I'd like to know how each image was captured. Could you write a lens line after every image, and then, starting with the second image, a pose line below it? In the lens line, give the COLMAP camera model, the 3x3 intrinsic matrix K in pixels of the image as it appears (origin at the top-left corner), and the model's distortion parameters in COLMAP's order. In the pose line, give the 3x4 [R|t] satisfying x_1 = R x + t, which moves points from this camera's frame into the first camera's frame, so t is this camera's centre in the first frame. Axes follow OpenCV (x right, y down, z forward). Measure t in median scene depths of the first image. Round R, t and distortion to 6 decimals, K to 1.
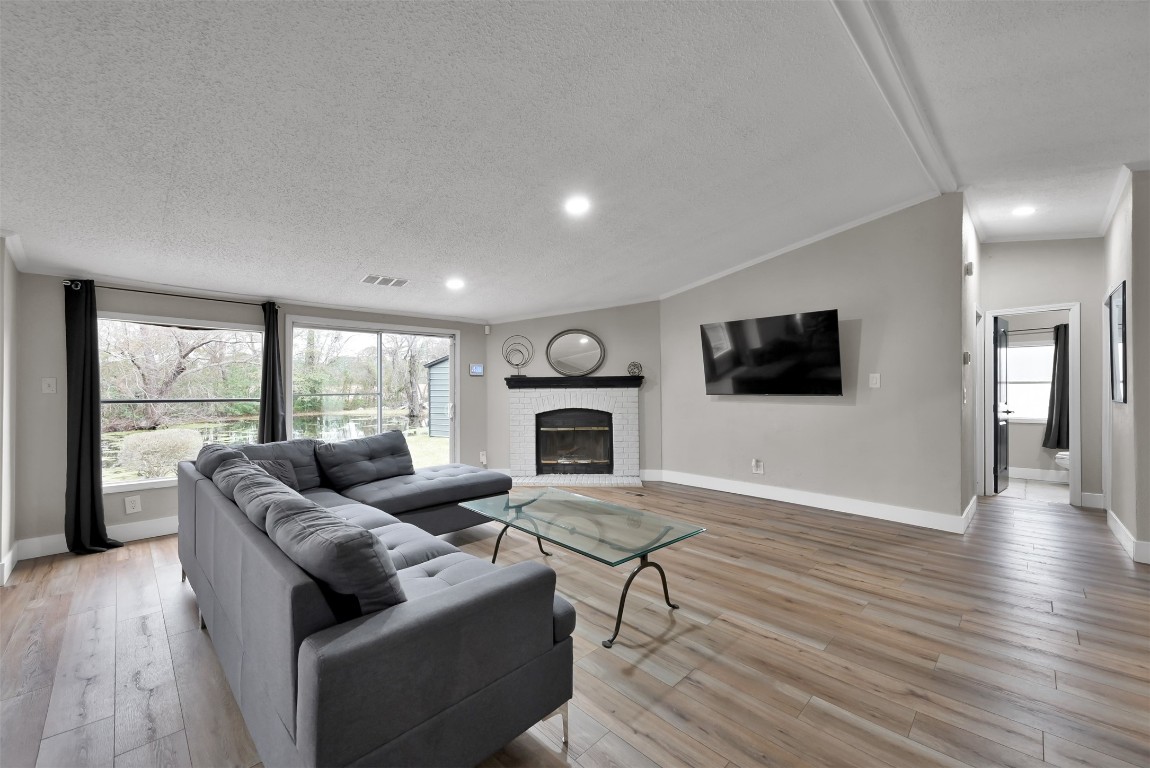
lens RADIAL K [[457.7, 0, 582.1], [0, 457.7, 384.4], [0, 0, 1]] dist [0.000193, -0.000005]
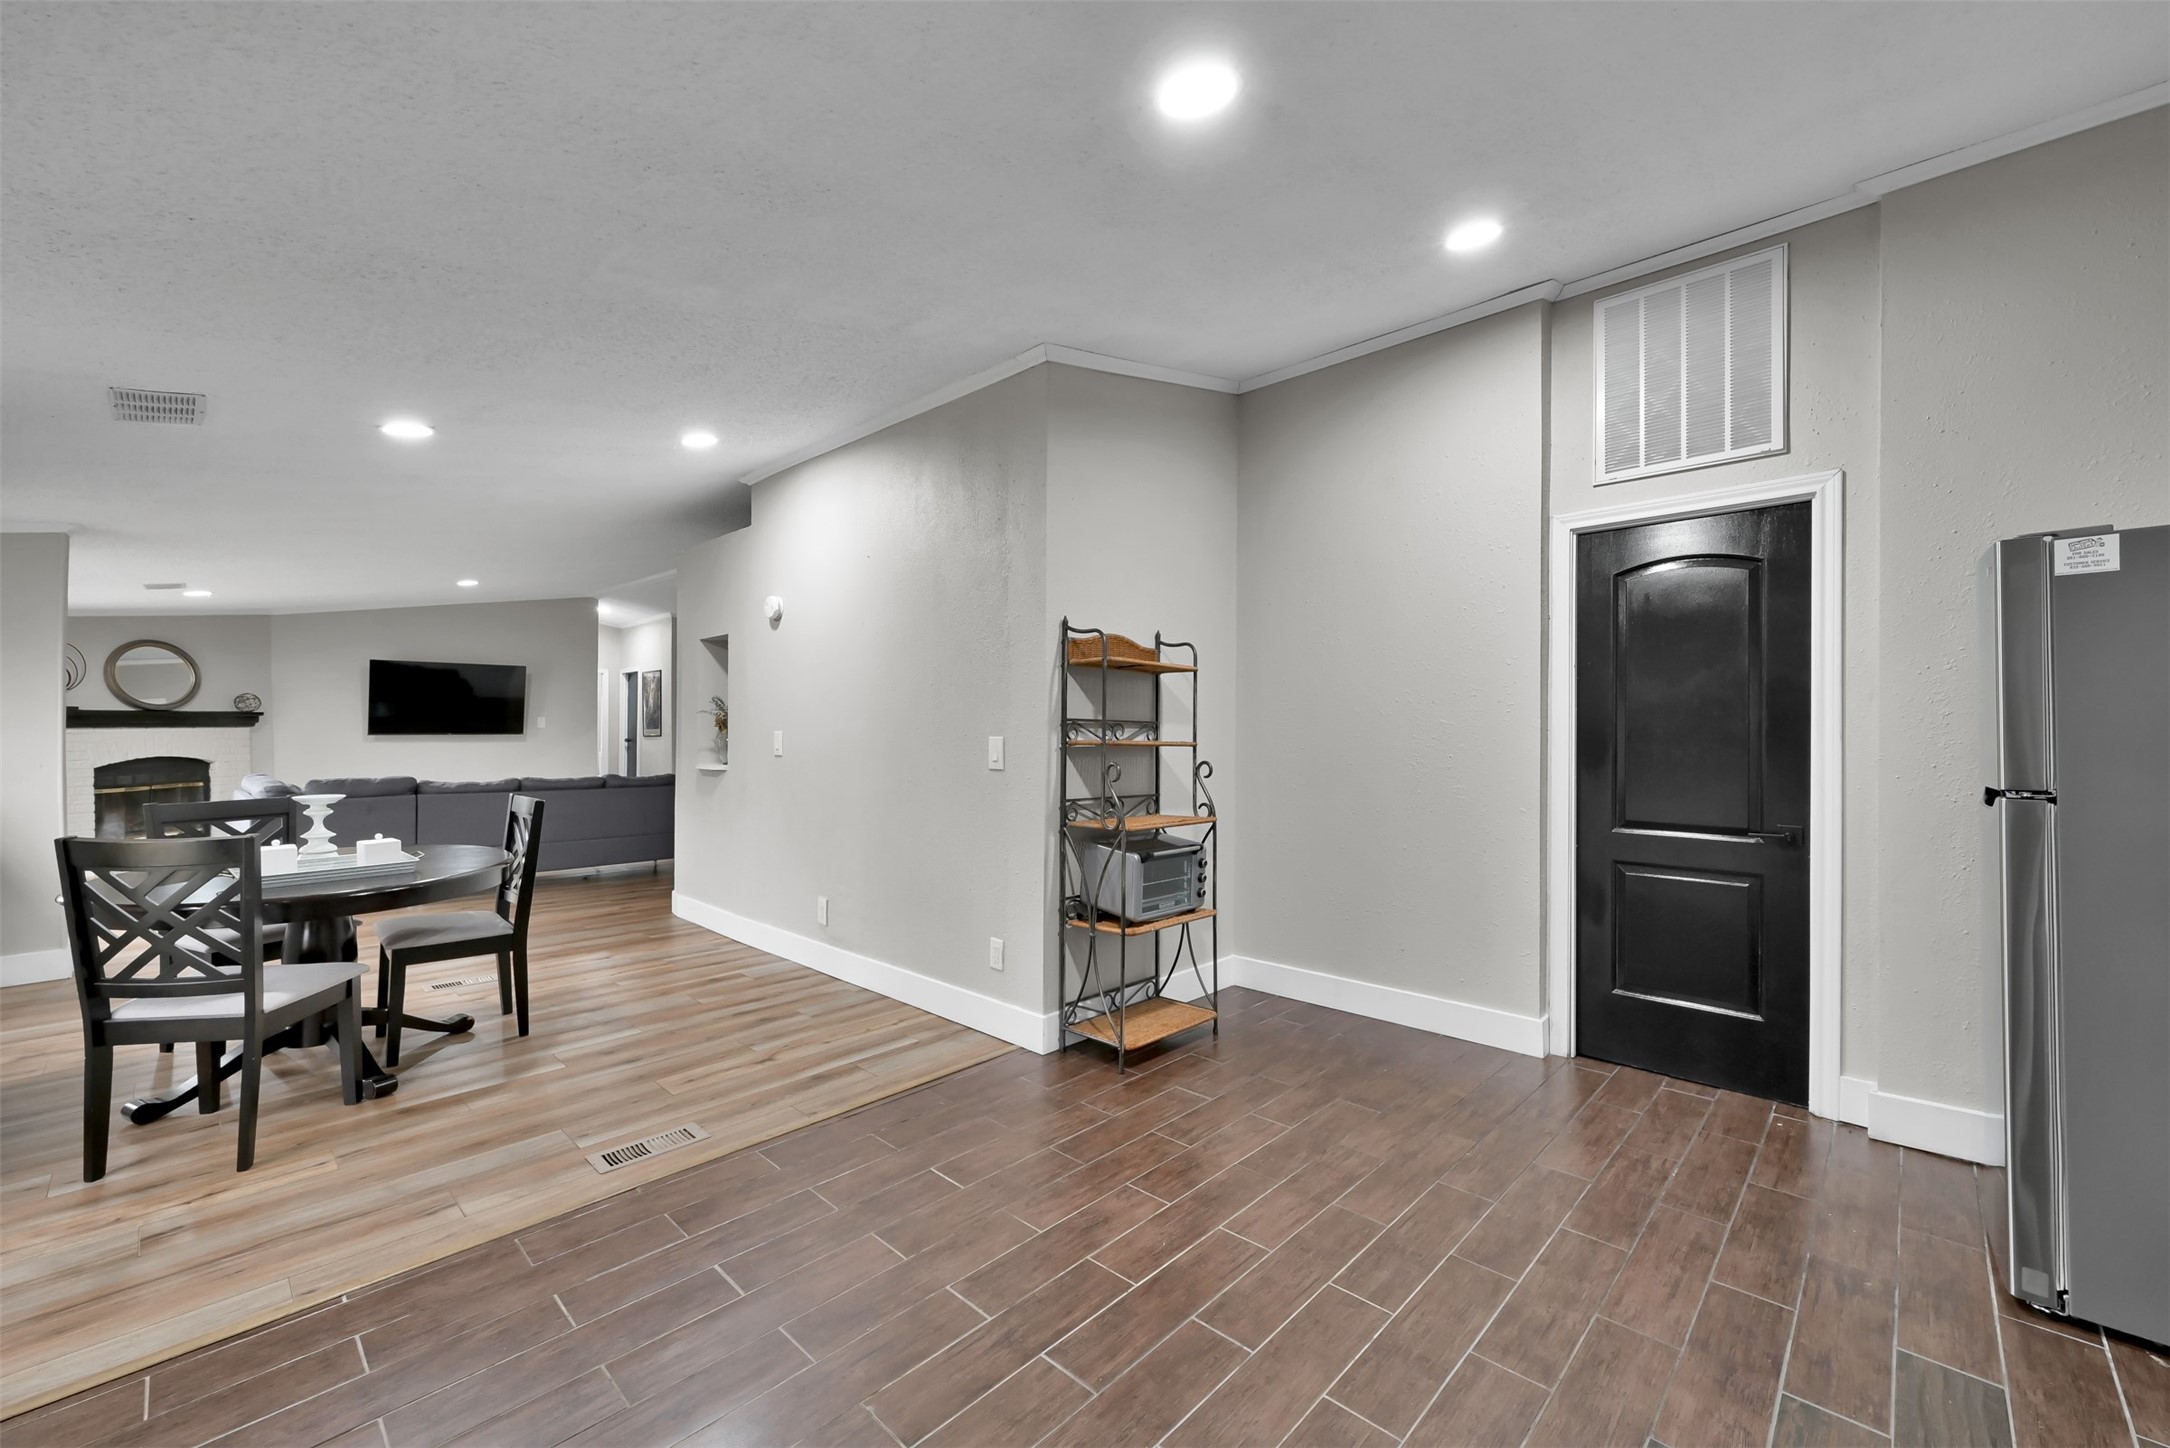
lens RADIAL K [[866.1, 0, 1089.5], [0, 866.1, 719.0], [0, 0, 1]] dist [0.001331, 0.000372]
pose [[-0.026261, 0.011286, 0.999591, -1.401692], [-0.006247, 0.999915, -0.011453, 0.001535], [-0.999636, -0.006545, -0.026188, -0.366649]]
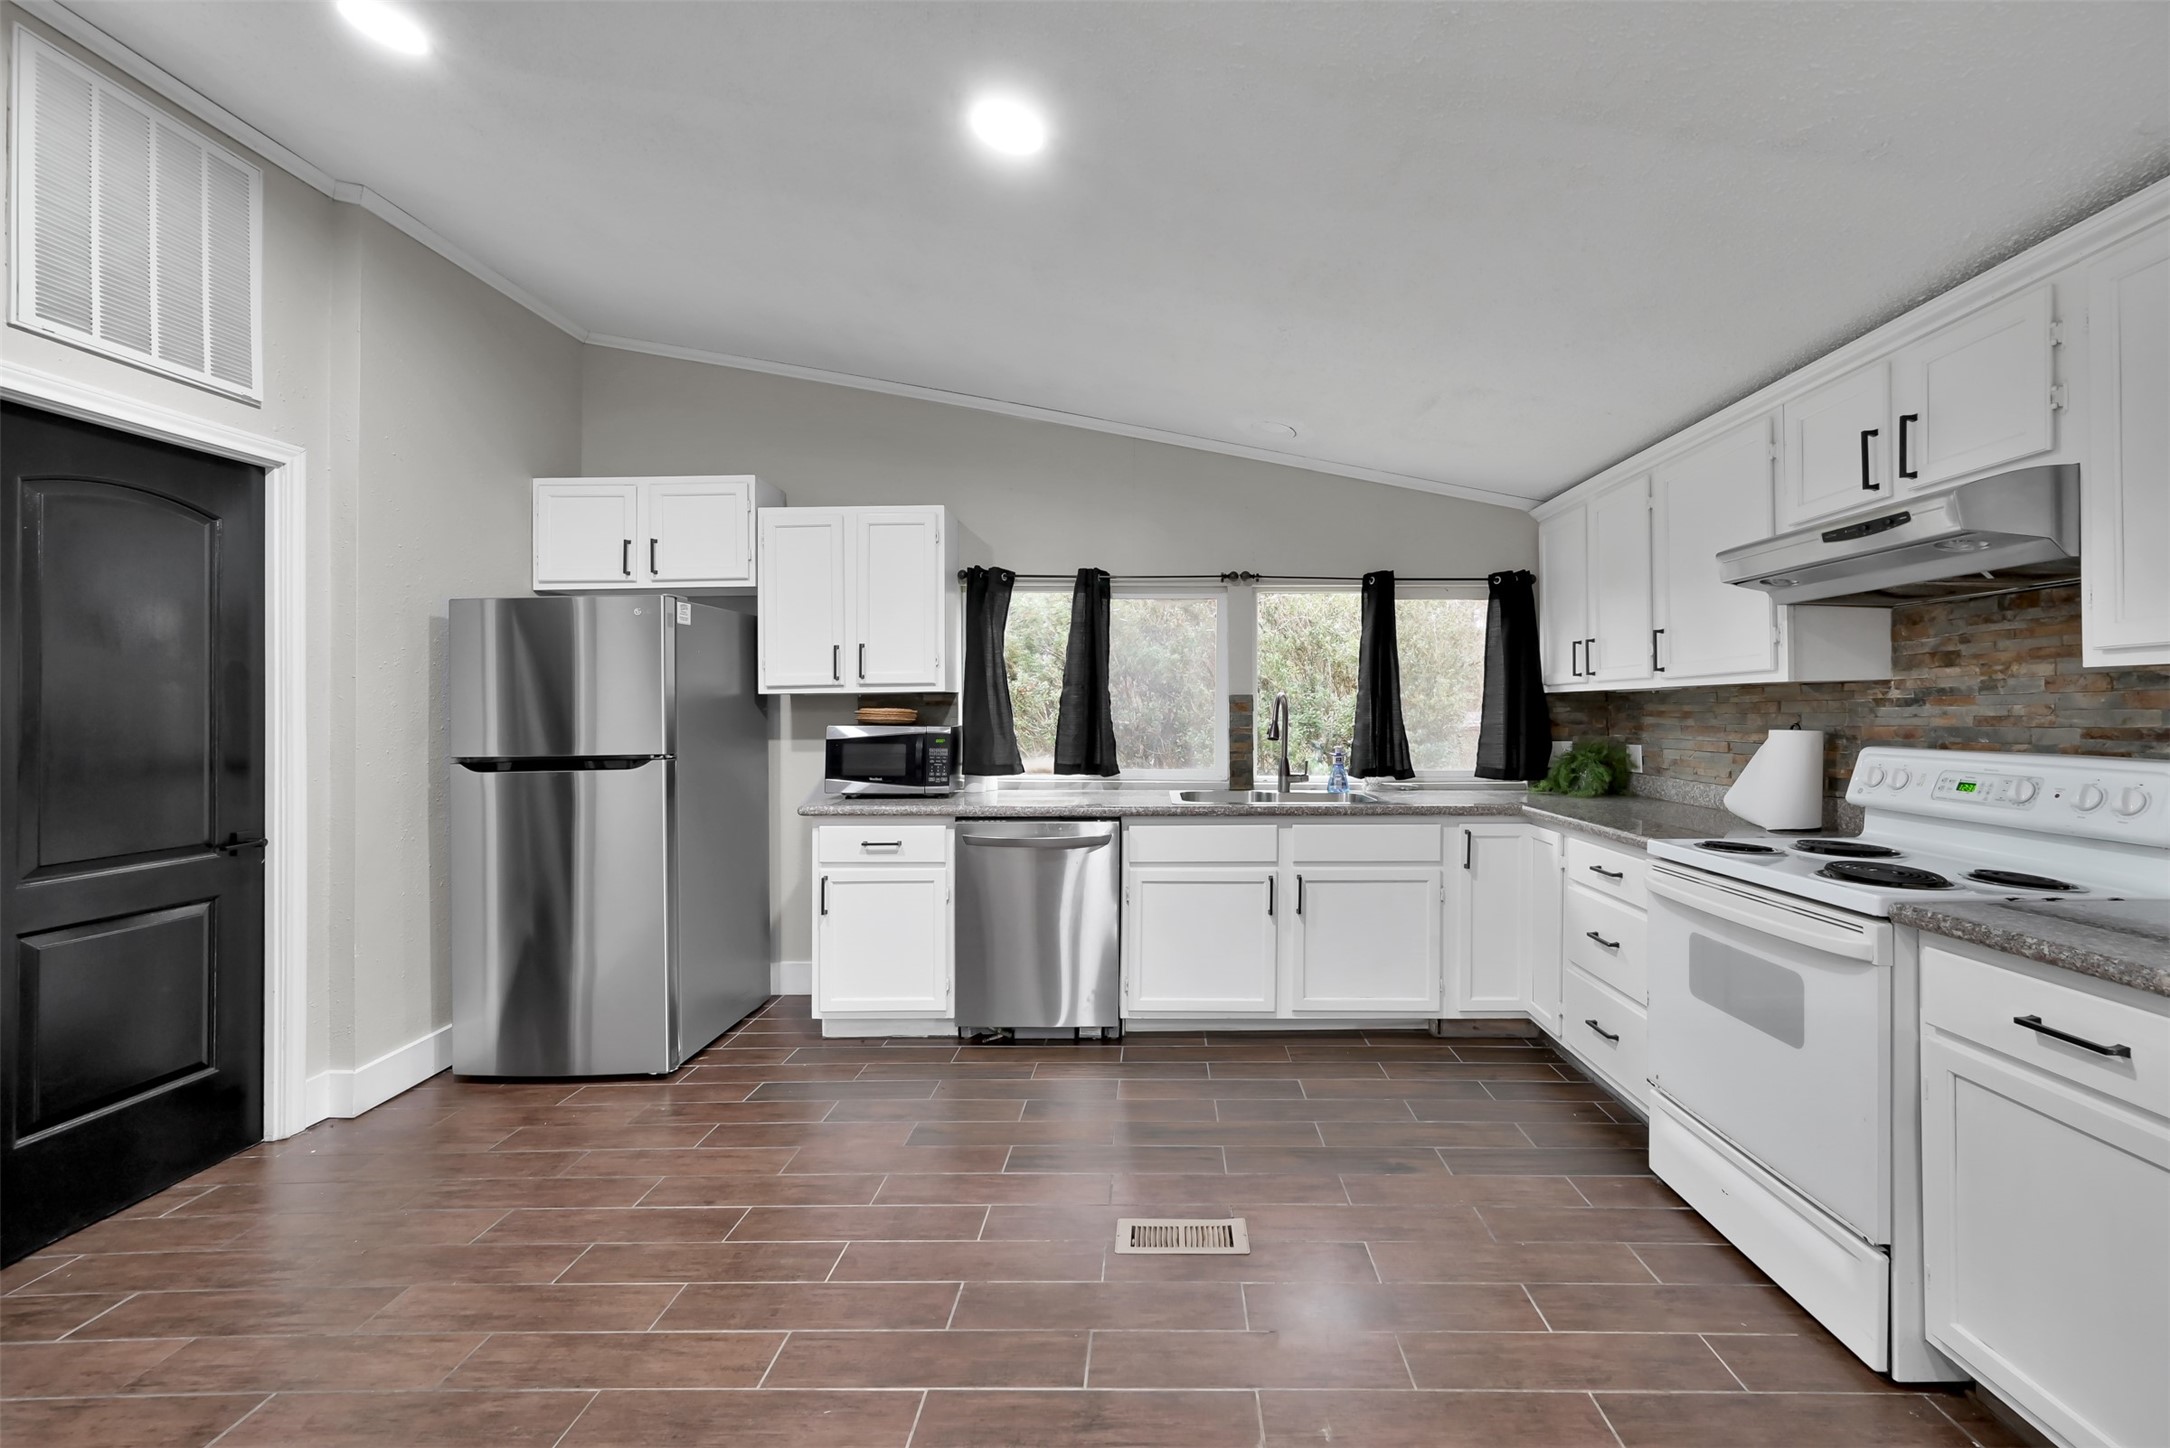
lens RADIAL K [[890.5, 0, 1152.5], [0, 890.5, 713.5], [0, 0, 1]] dist [0.002295, 0.000183]
pose [[-0.709661, 0.010169, -0.704470, -0.920707], [0.013489, 0.999909, 0.000844, 0.001546], [0.704415, -0.008904, -0.709733, -0.141906]]
